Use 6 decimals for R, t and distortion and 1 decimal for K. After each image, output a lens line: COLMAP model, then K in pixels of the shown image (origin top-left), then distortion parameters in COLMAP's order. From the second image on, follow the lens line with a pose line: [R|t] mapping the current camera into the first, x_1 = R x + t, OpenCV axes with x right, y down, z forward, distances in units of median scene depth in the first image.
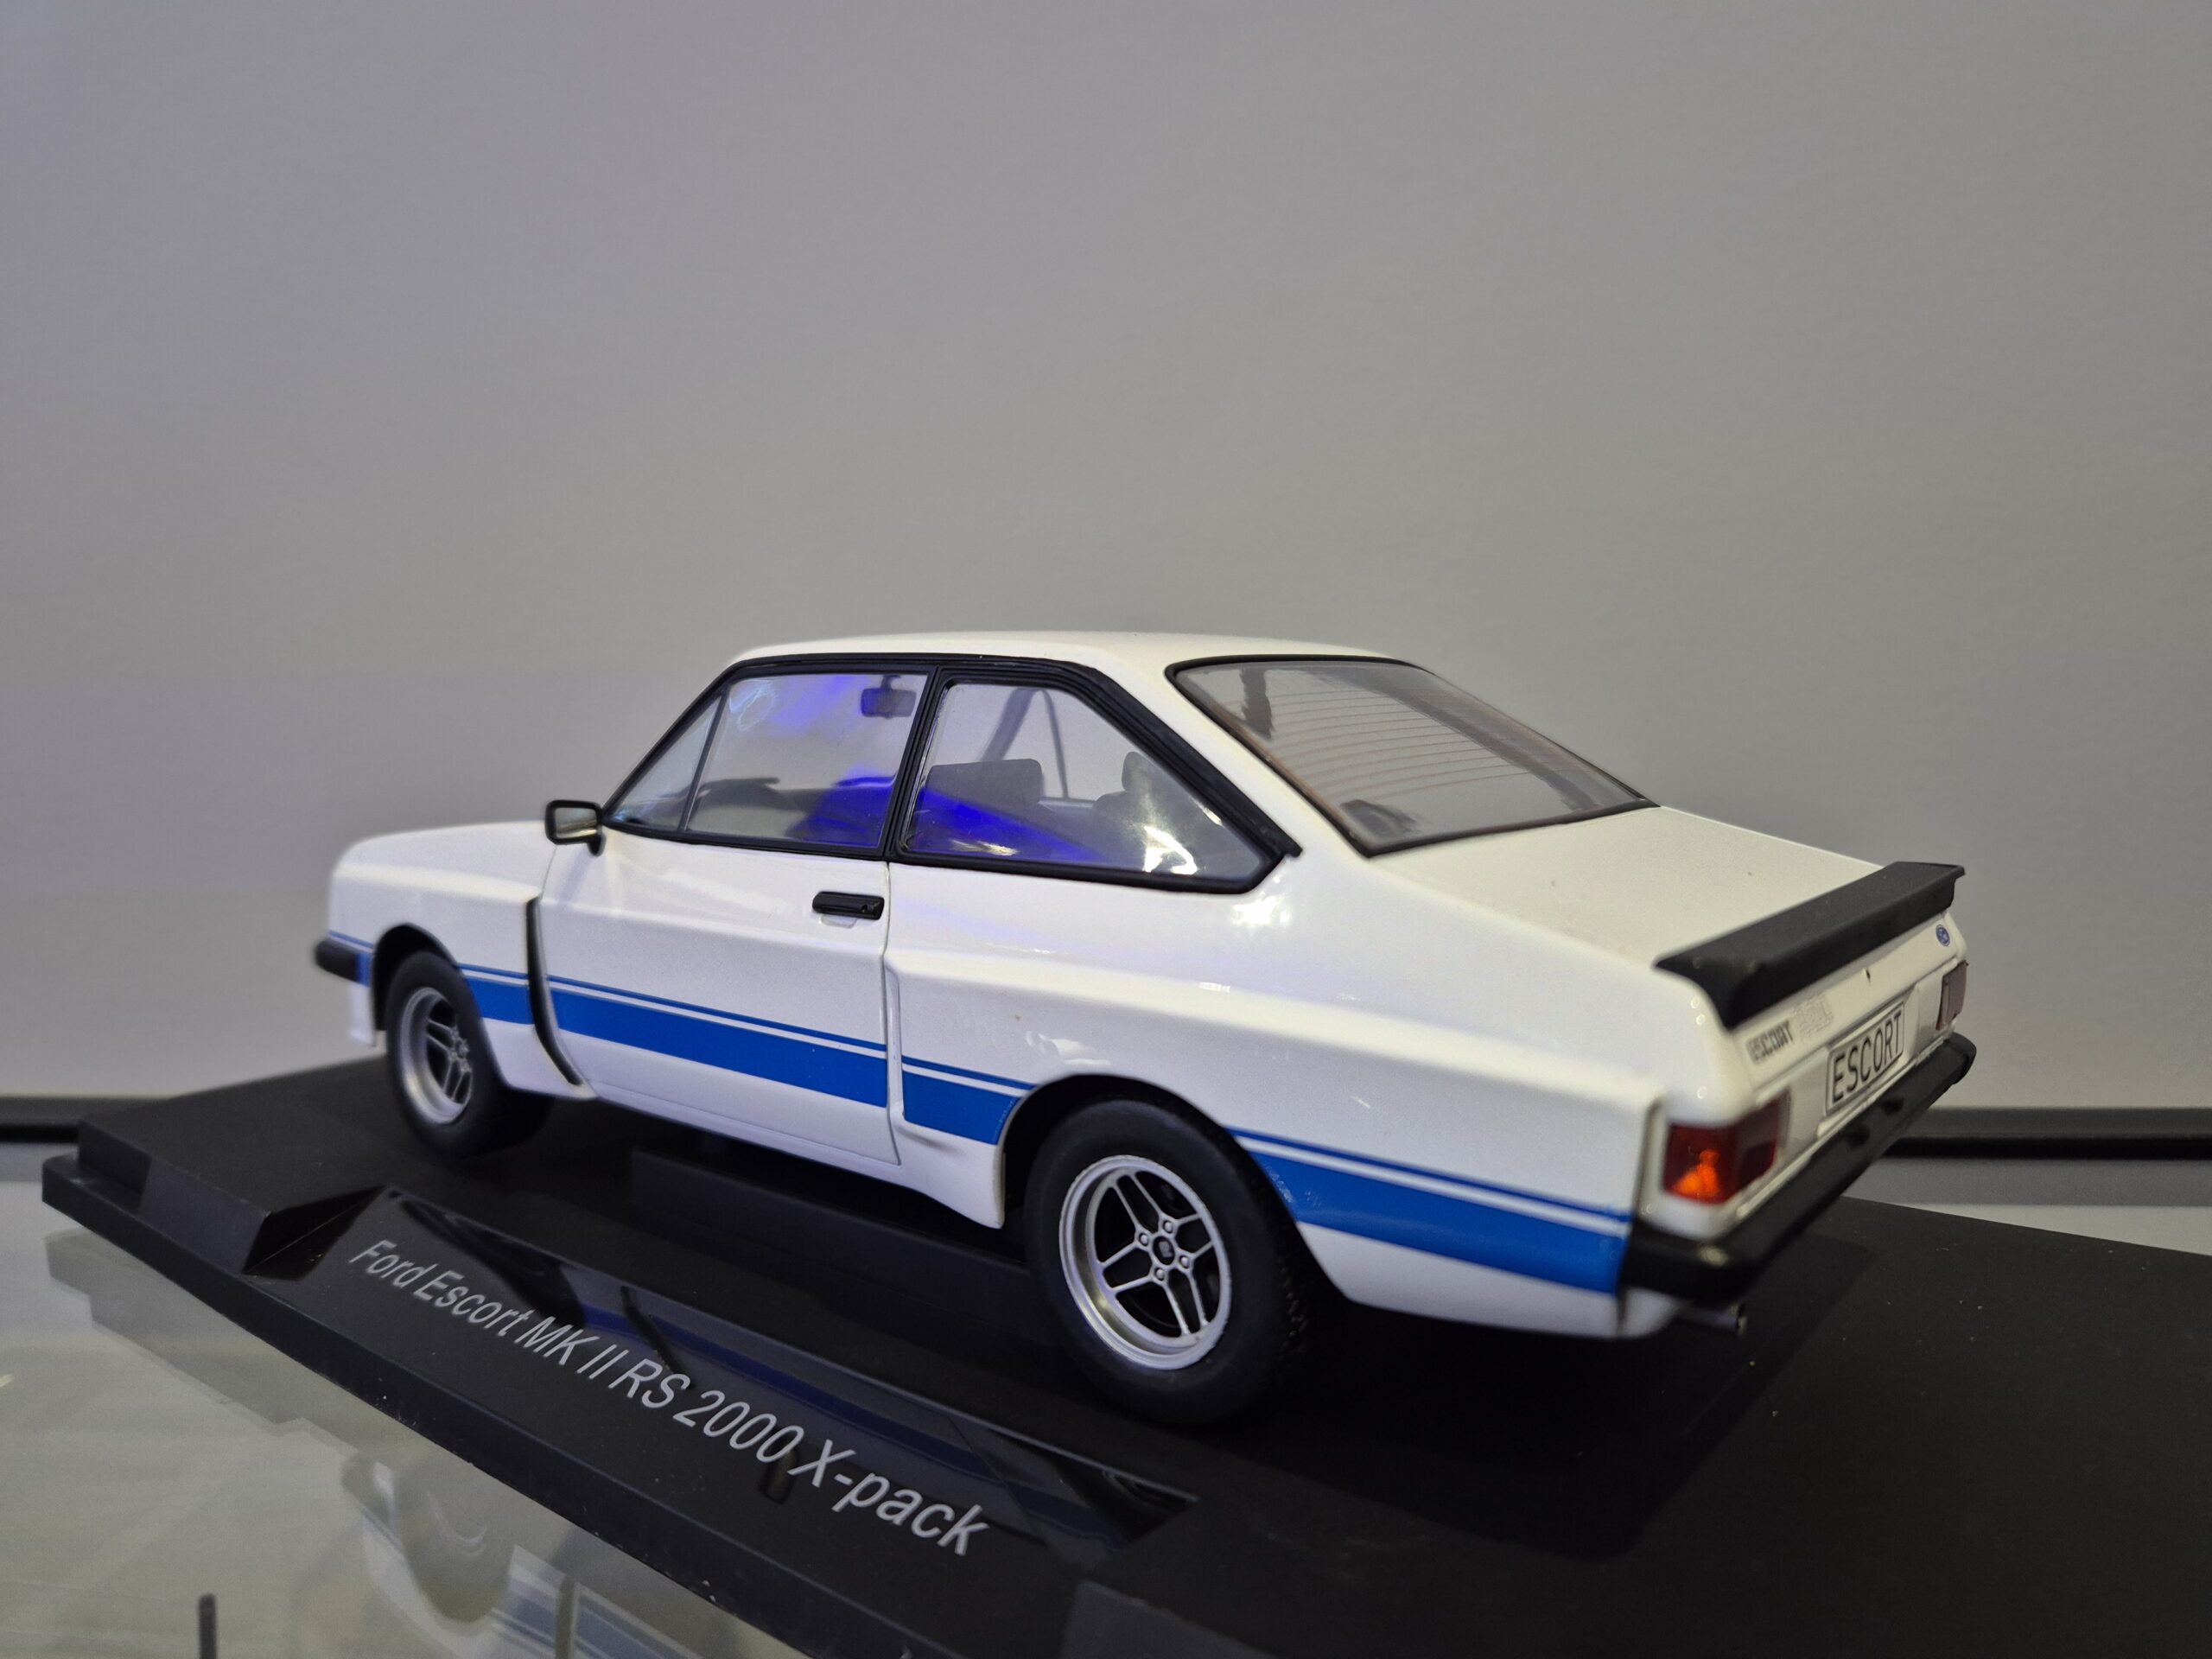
lens RADIAL K [[1573.3, 0, 1141.4], [0, 1573.3, 822.7], [0, 0, 1]] dist [-0.001586, 0.002418]
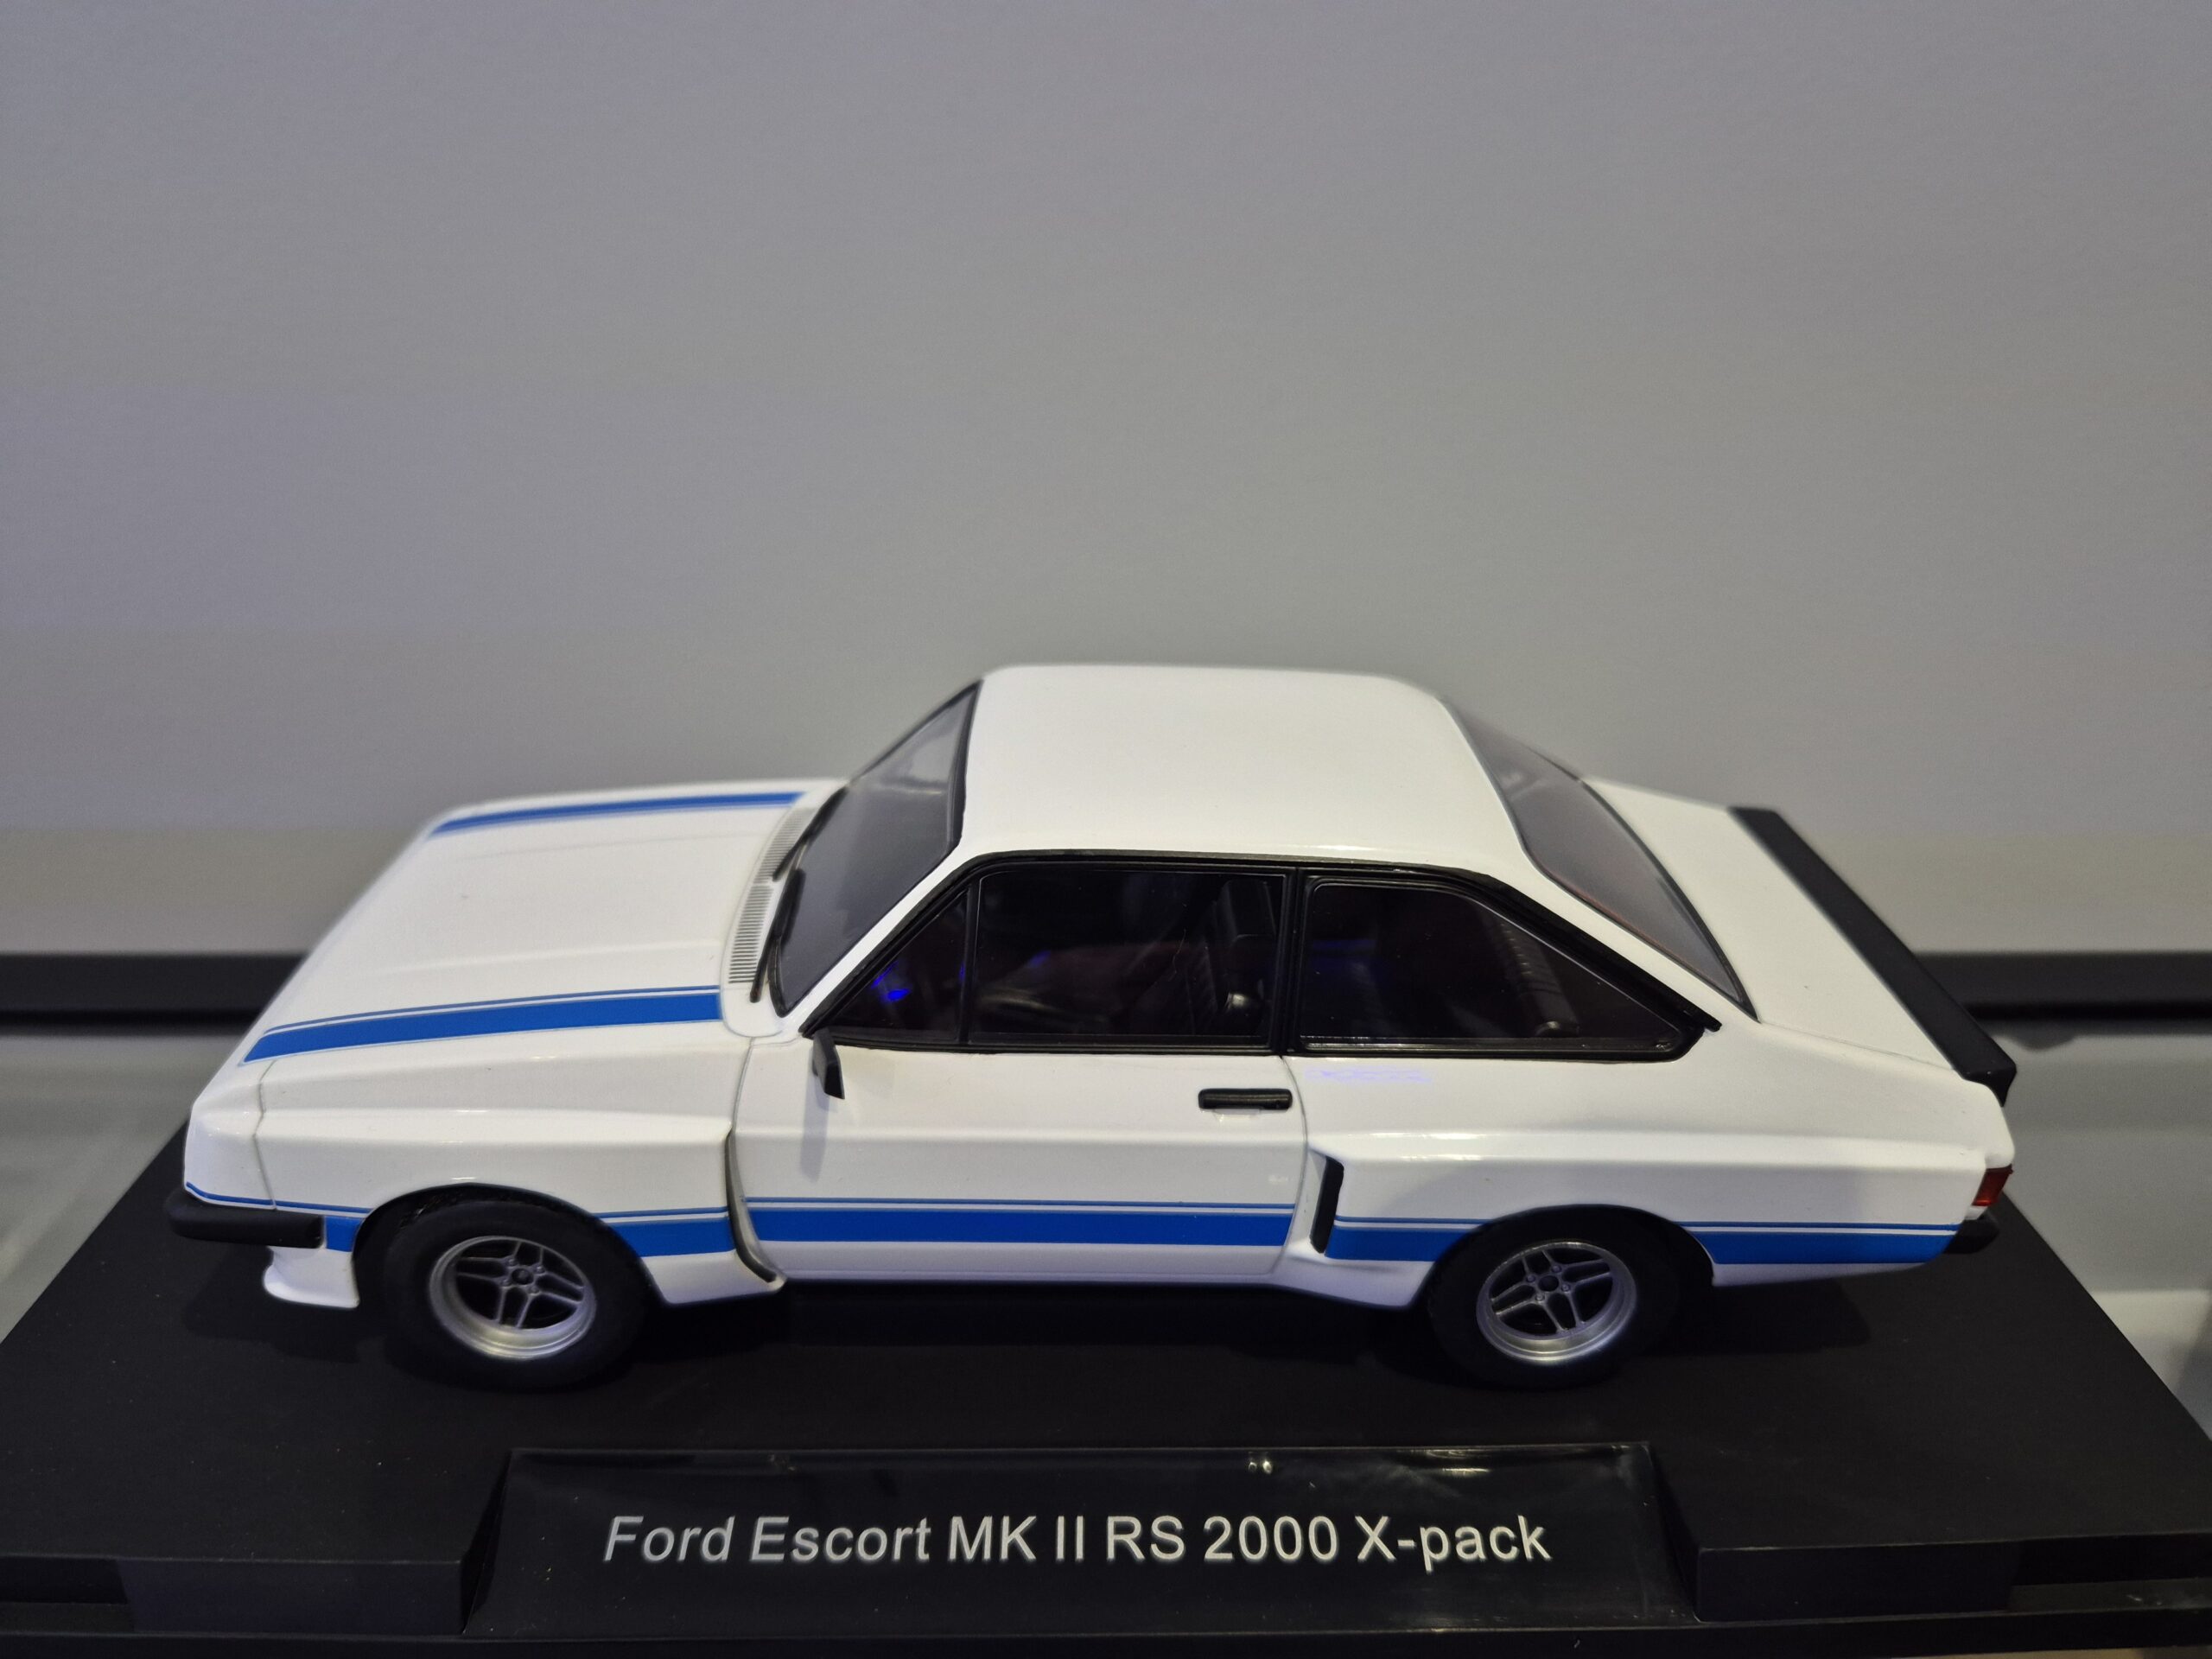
lens RADIAL K [[1573.3, 0, 1141.4], [0, 1573.3, 822.7], [0, 0, 1]] dist [-0.001586, 0.002418]
pose [[0.760527, -0.249399, 0.599499, -0.852654], [0.015438, 0.929976, 0.367297, -0.530406], [-0.649123, -0.270084, 0.711122, 0.332399]]
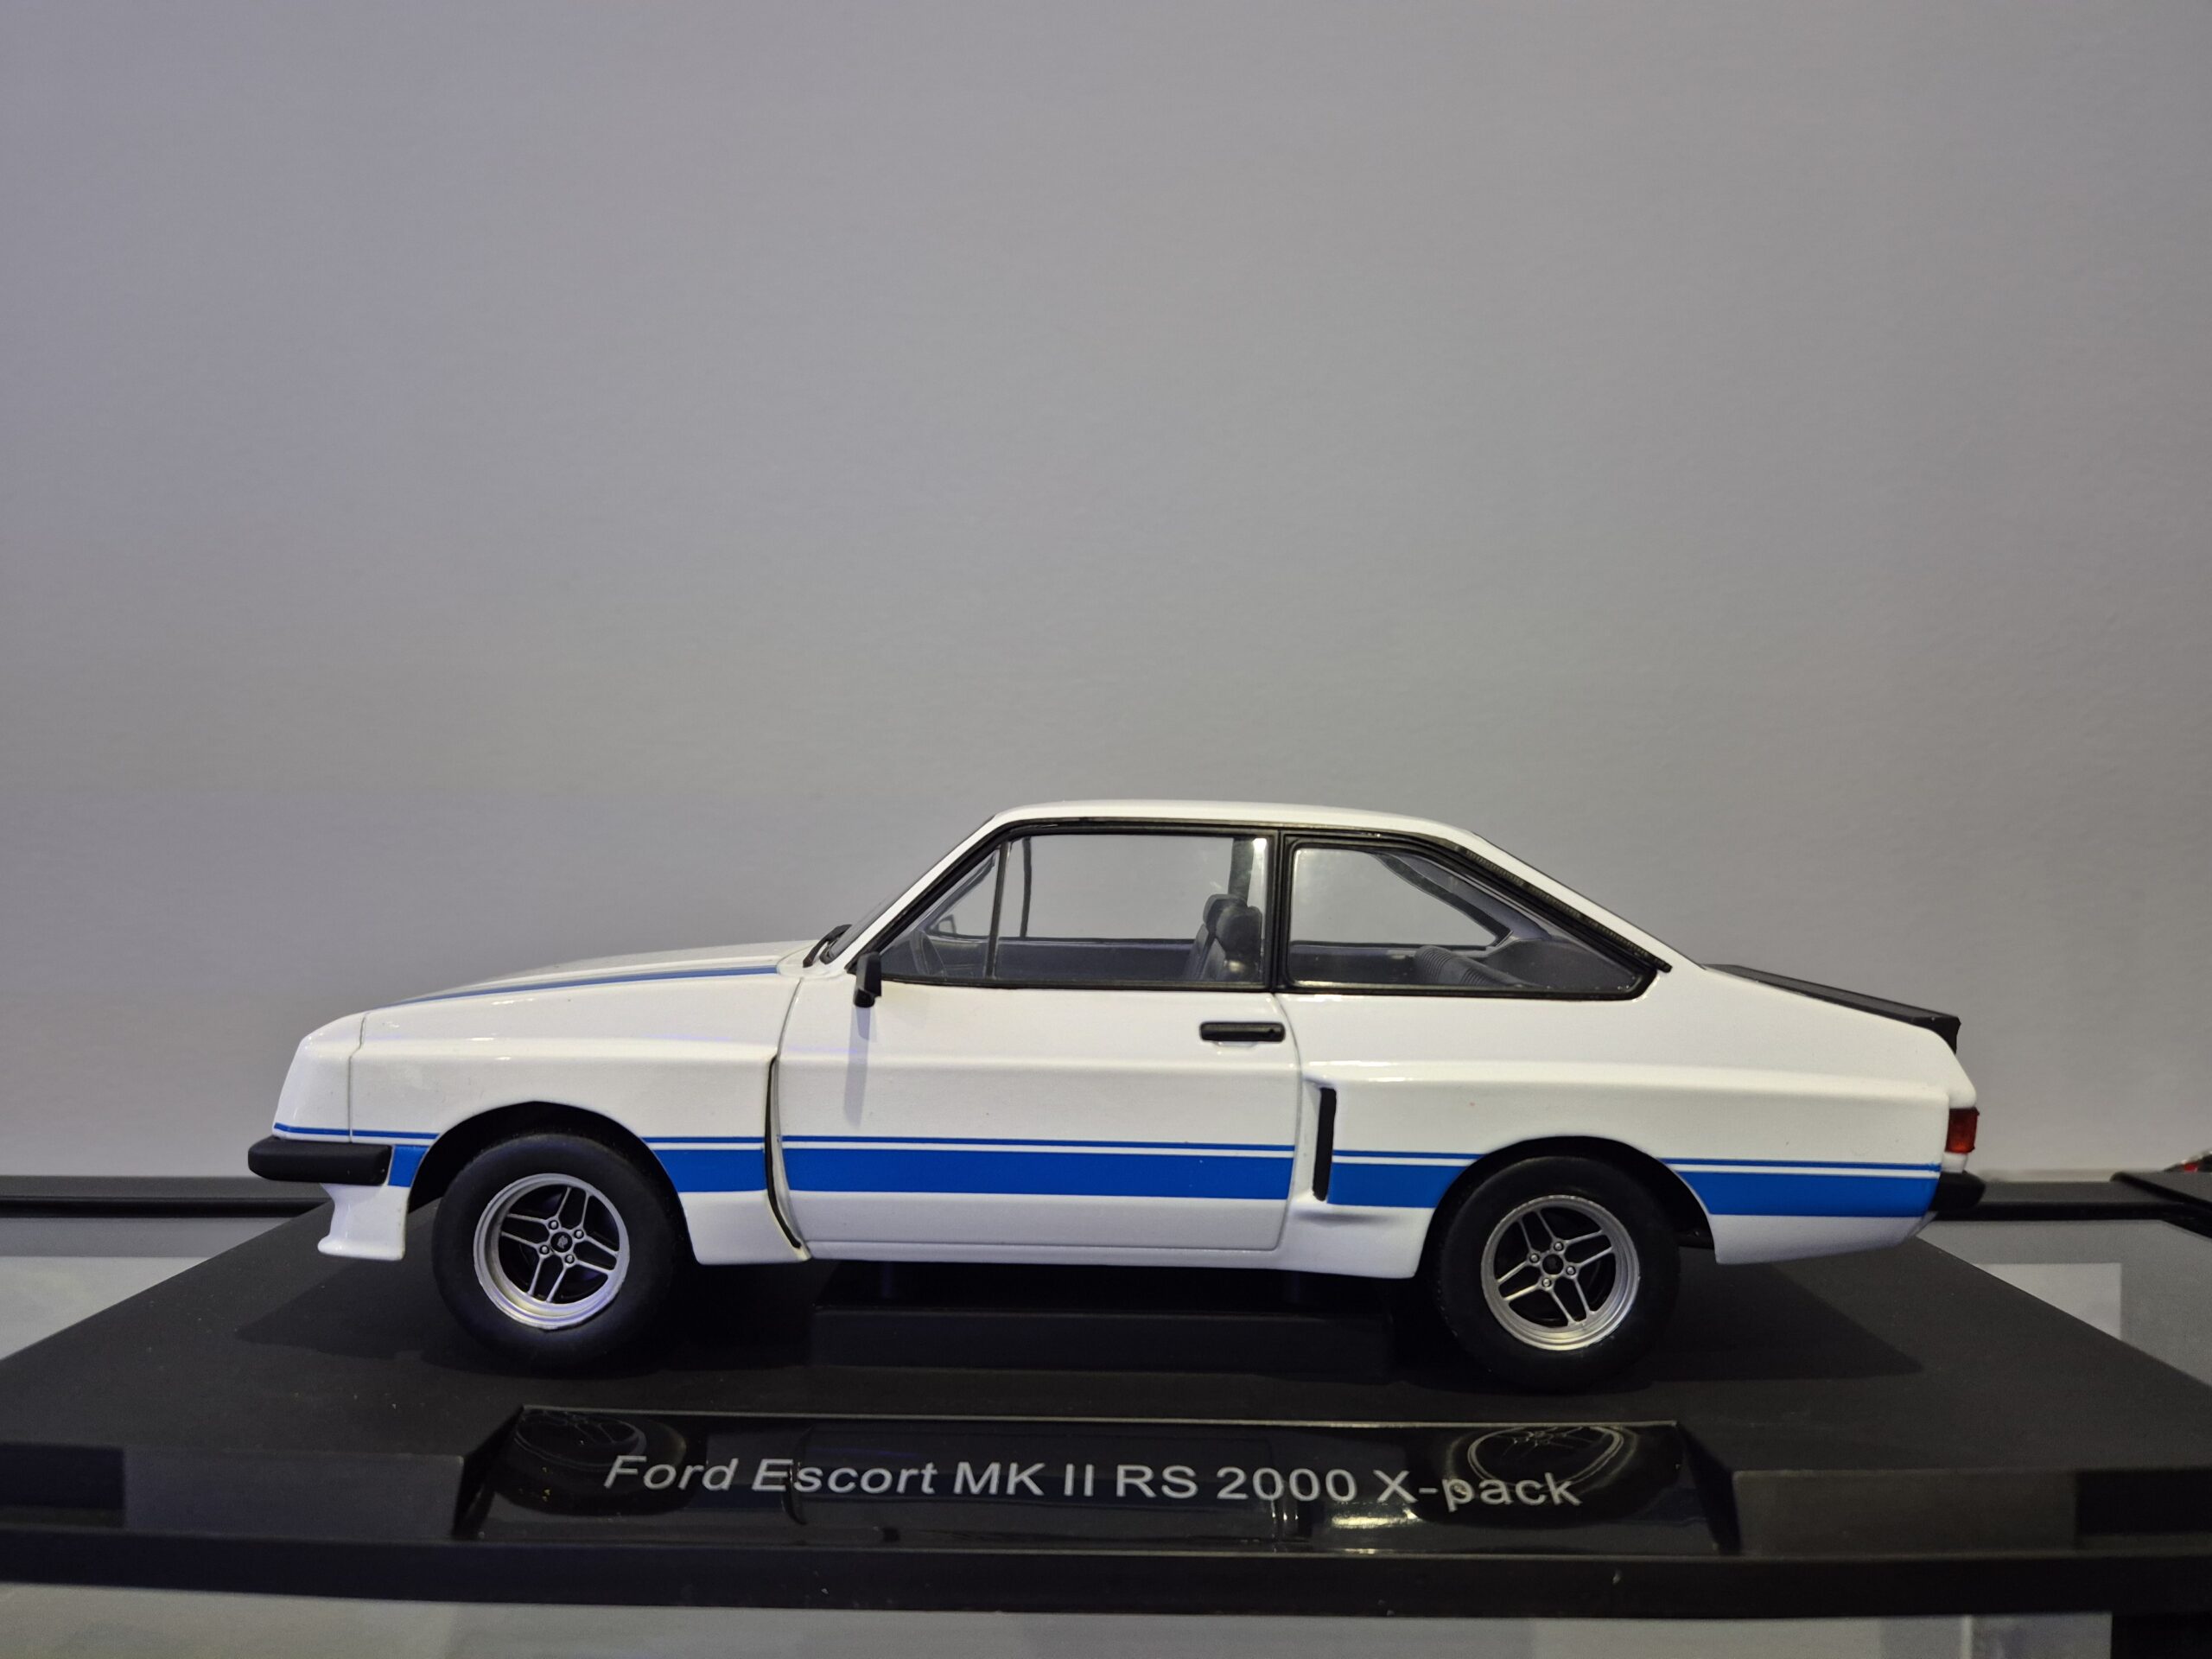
lens RADIAL K [[1497.9, 0, 1130.5], [0, 1497.9, 840.3], [0, 0, 1]] dist [0.007327, 0.000377]
pose [[0.780809, 0.015838, 0.624569, -0.973971], [0.031904, 0.997364, -0.065176, -0.021419], [-0.623954, 0.070817, 0.778246, 0.163293]]
